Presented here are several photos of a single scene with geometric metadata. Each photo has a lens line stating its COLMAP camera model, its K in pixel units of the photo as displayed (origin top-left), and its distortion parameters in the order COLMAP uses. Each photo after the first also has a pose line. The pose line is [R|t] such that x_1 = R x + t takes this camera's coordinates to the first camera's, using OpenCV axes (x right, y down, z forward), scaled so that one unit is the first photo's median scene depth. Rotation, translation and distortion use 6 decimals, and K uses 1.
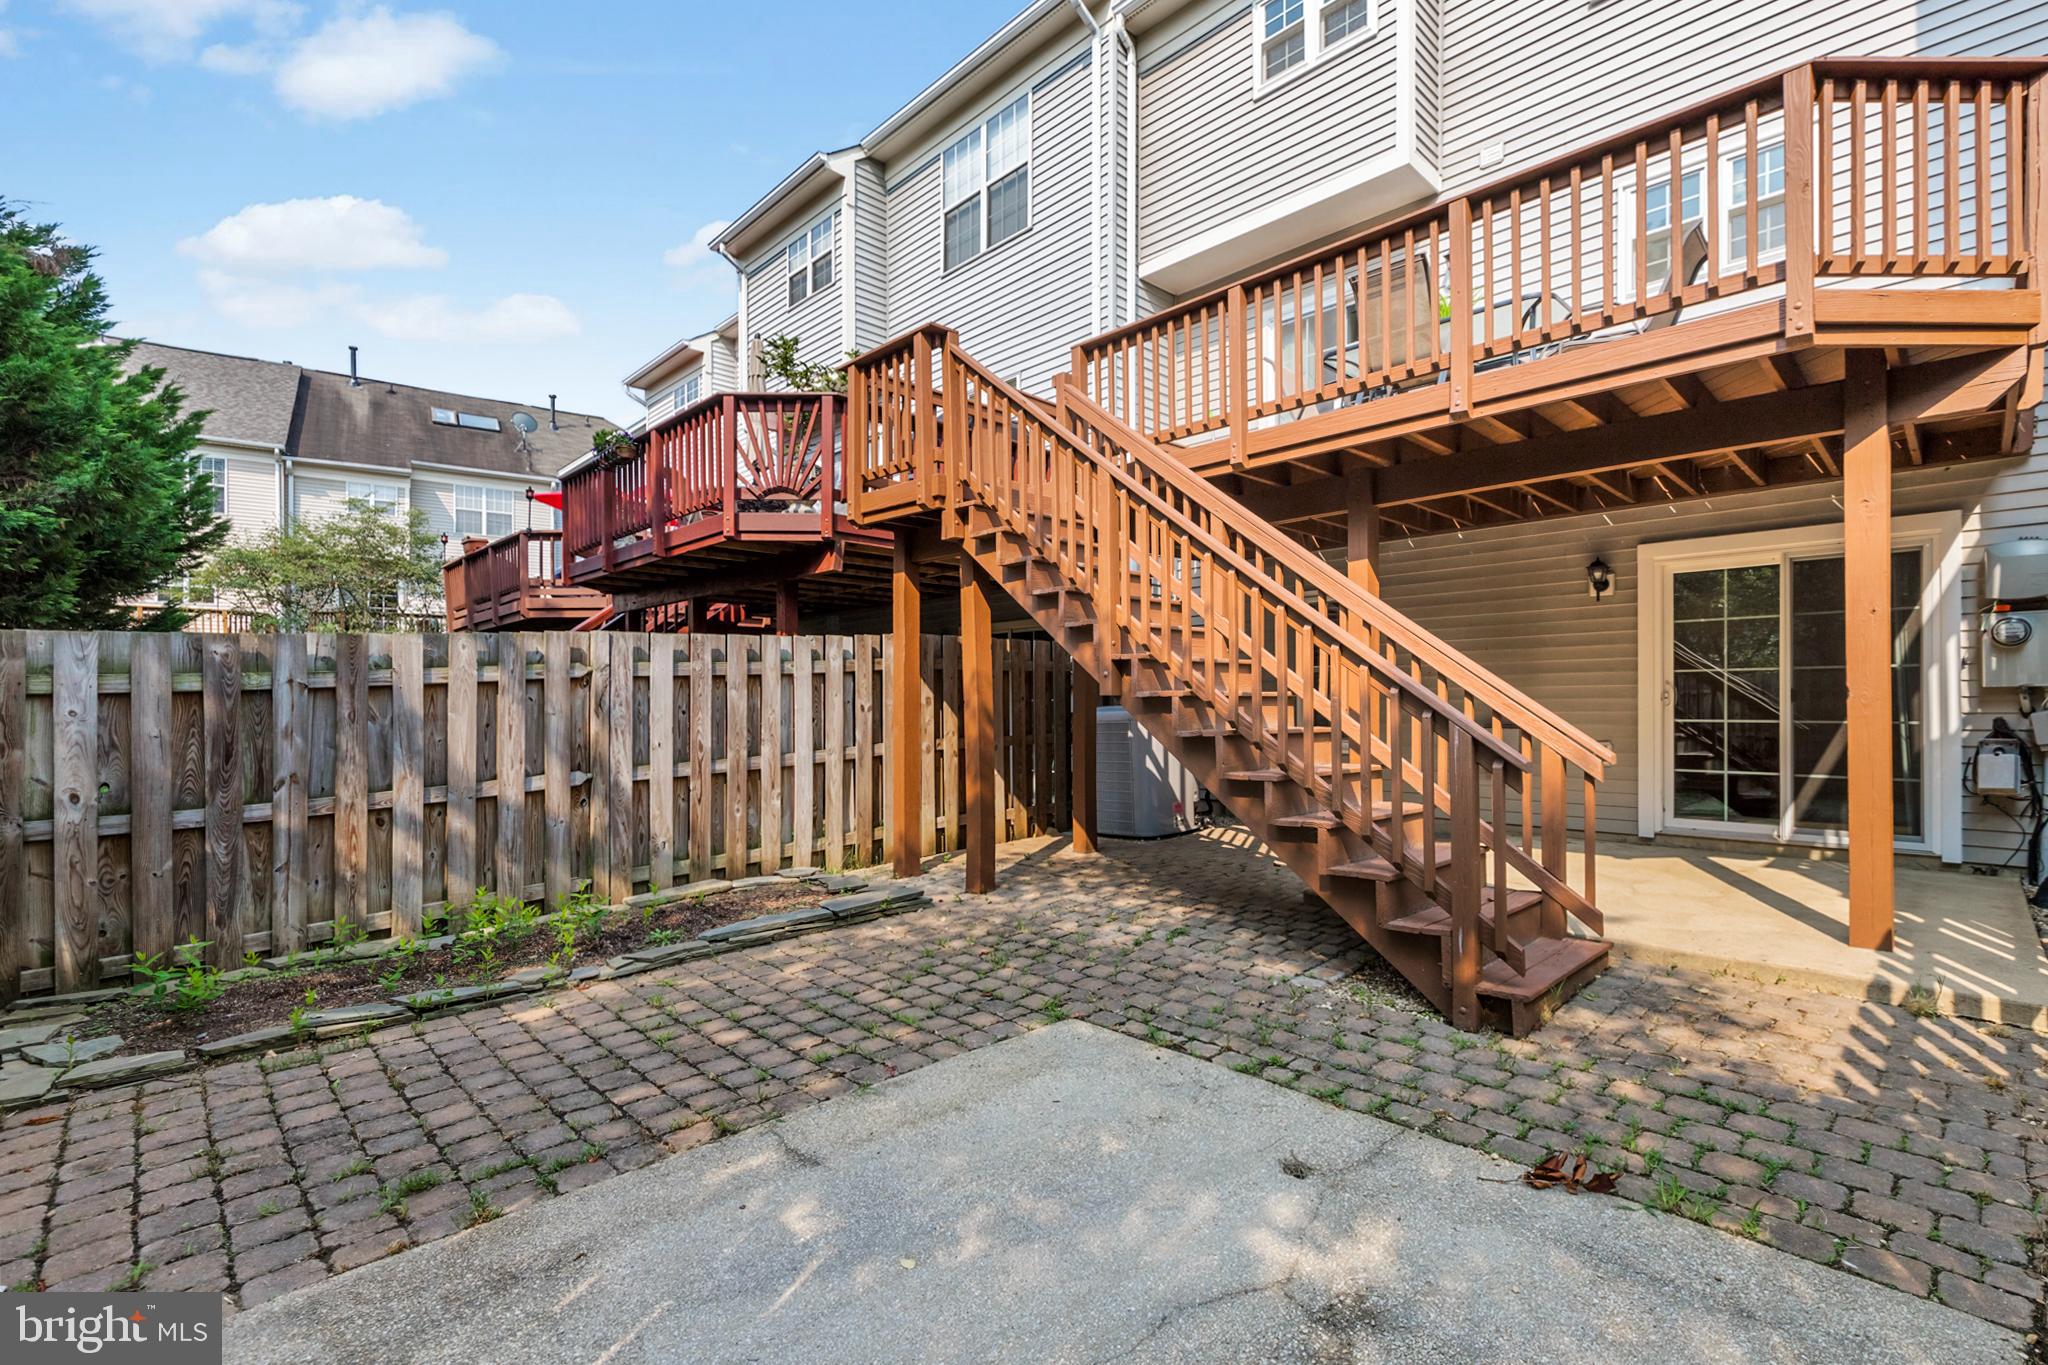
lens RADIAL K [[935.3, 0, 1030.6], [0, 935.3, 711.2], [0, 0, 1]] dist [-0.000248, 0.000482]
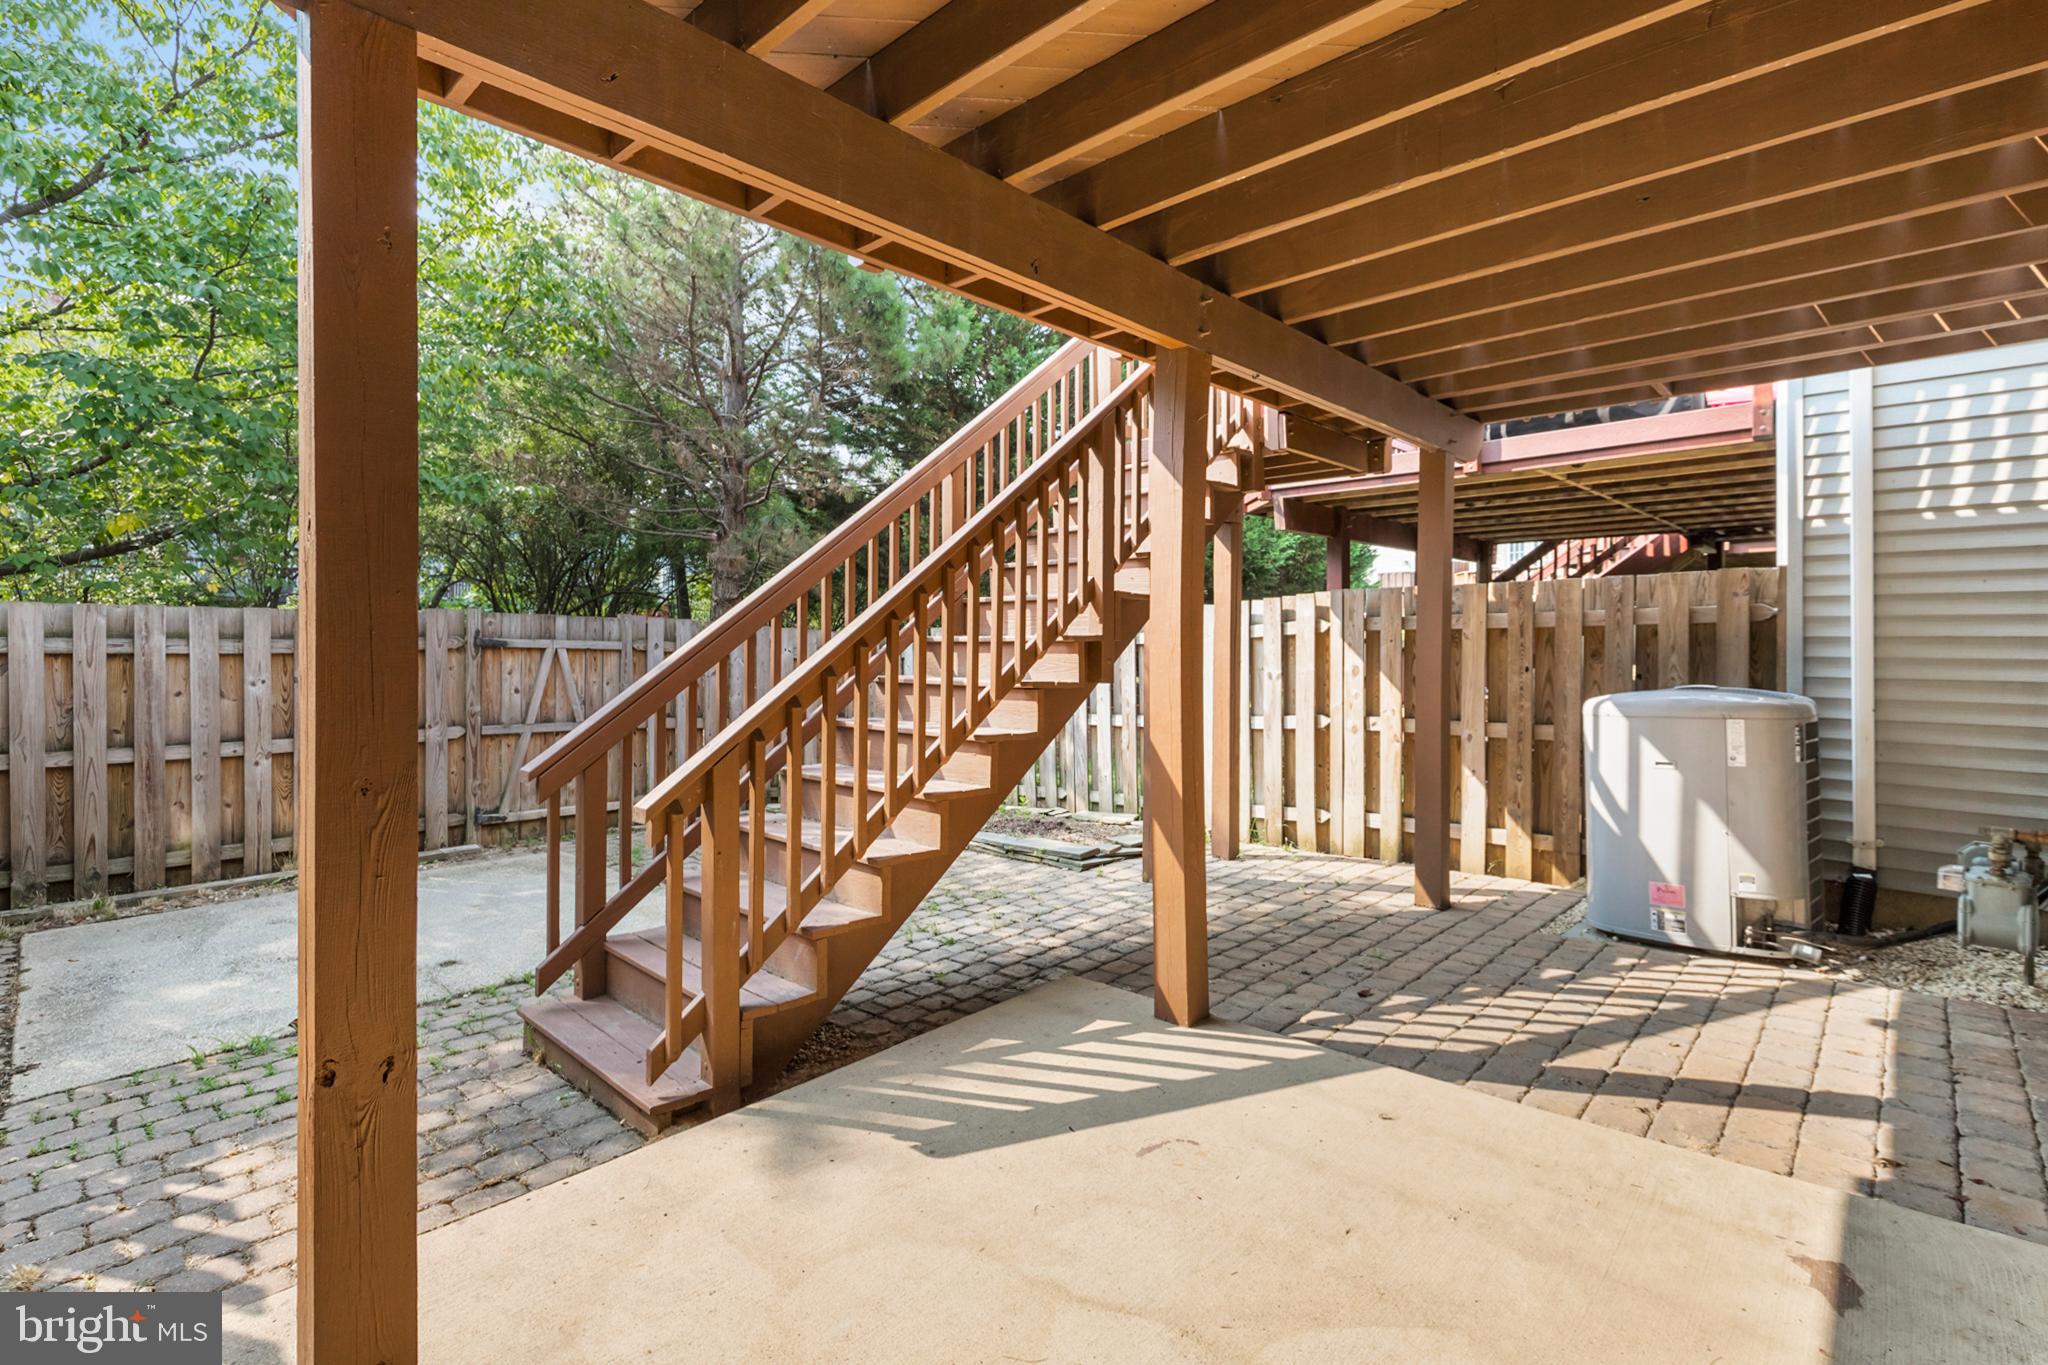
lens RADIAL K [[919.1, 0, 1032.5], [0, 919.1, 659.2], [0, 0, 1]] dist [-0.001741, -0.000166]
pose [[0.055080, 0.022518, -0.998228, 0.945685], [-0.006530, 0.999732, 0.022191, -0.051317], [0.998461, 0.005296, 0.055212, 0.928569]]
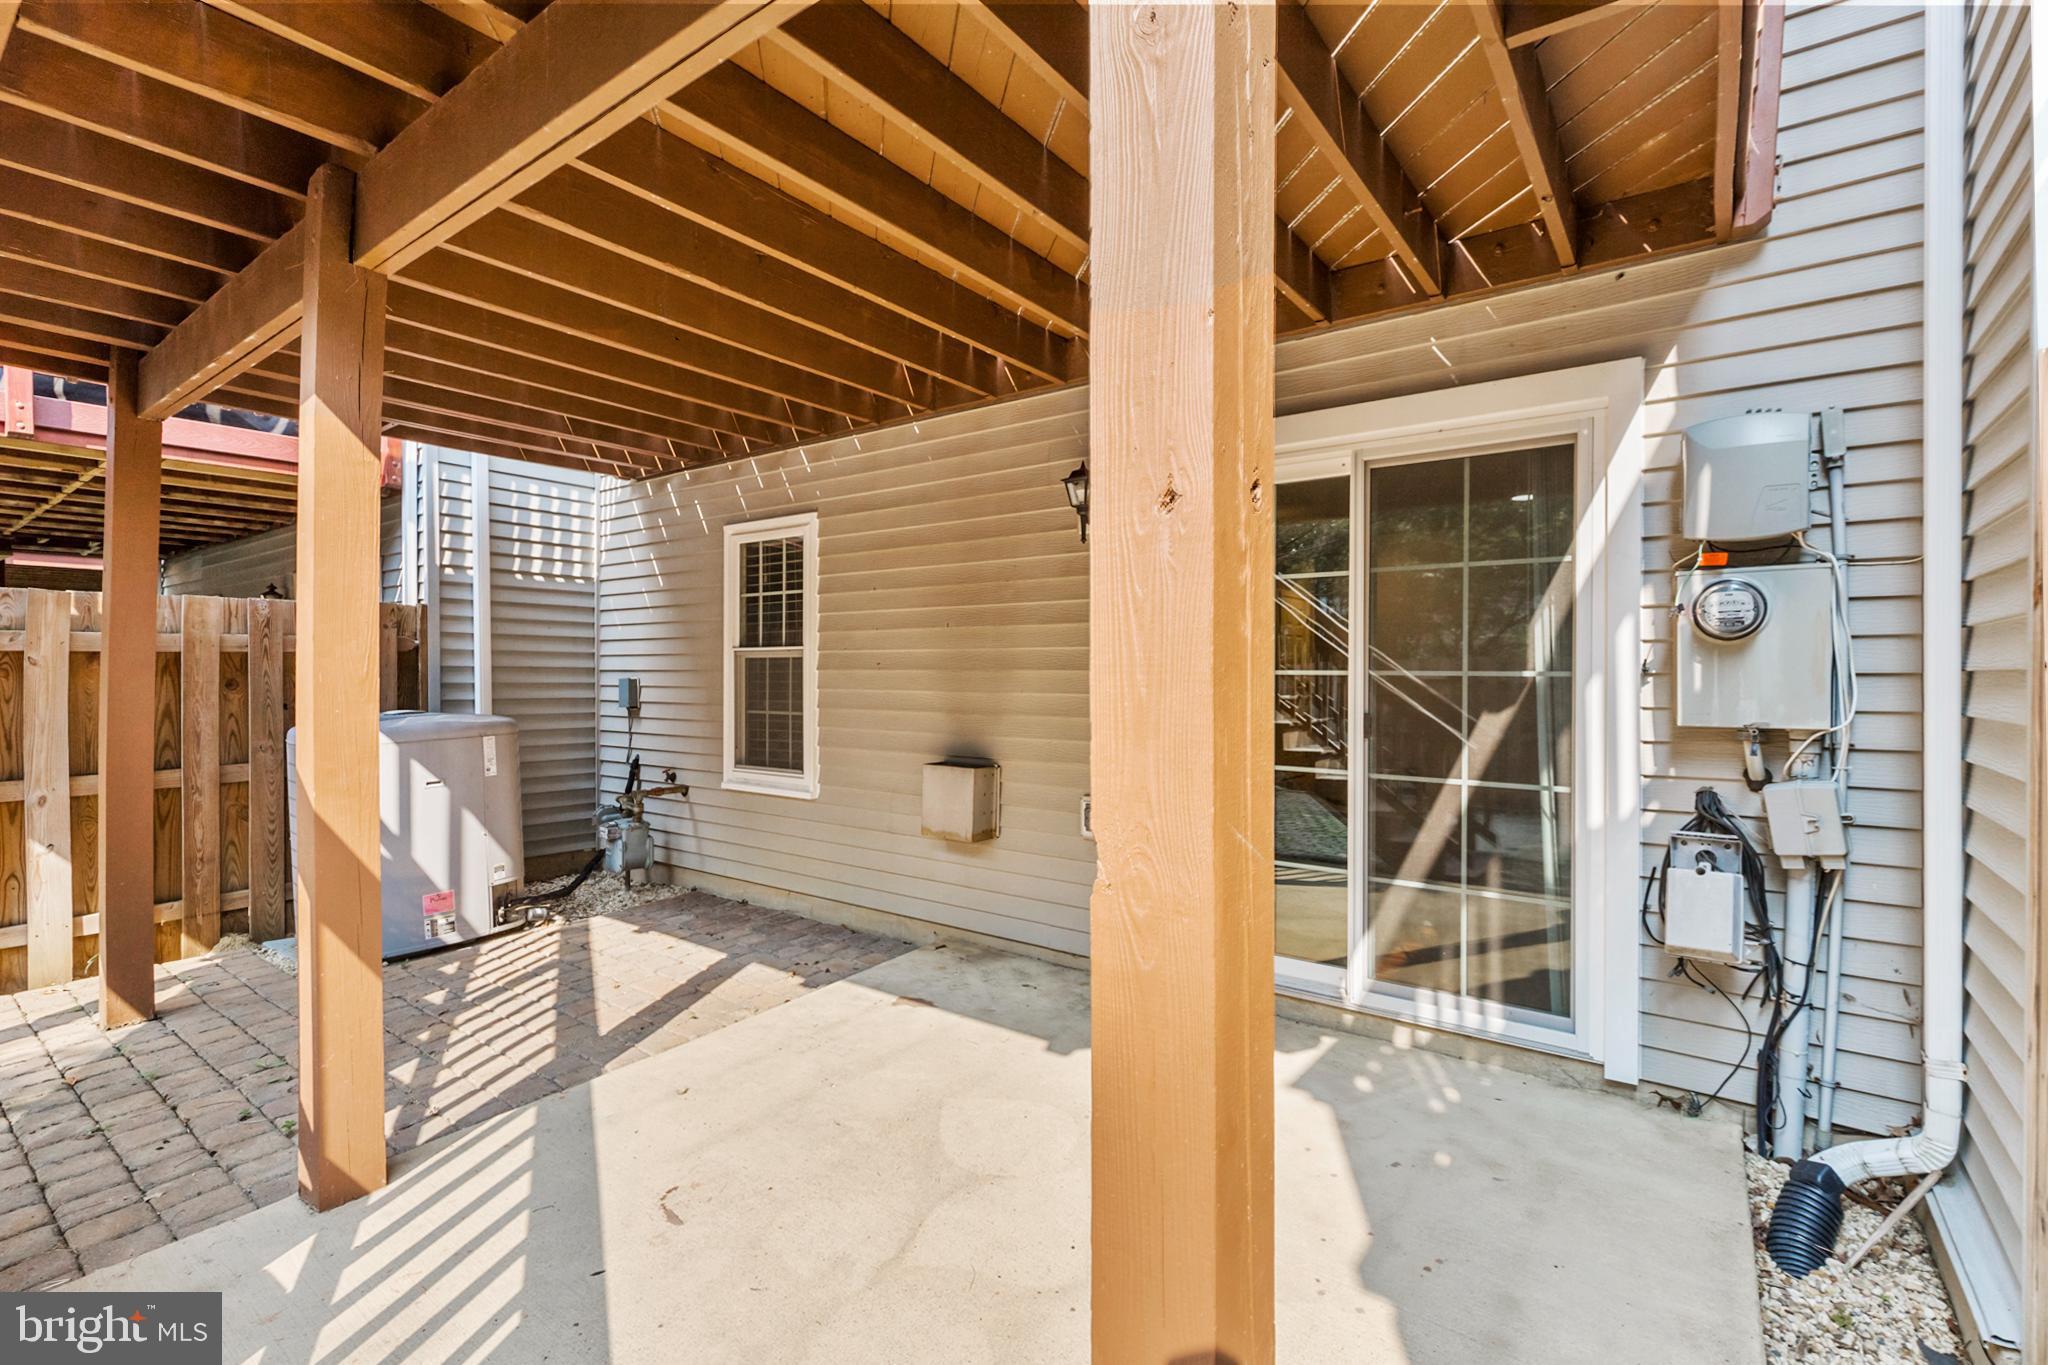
lens RADIAL K [[947.8, 0, 1024.0], [0, 947.8, 682.5], [0, 0, 1]] dist [0.000019, 0.000410]
pose [[0.985542, 0.004719, 0.169368, 0.600271], [-0.005324, 0.999981, 0.003115, -0.046721], [-0.169350, -0.003971, 0.985548, 0.573299]]
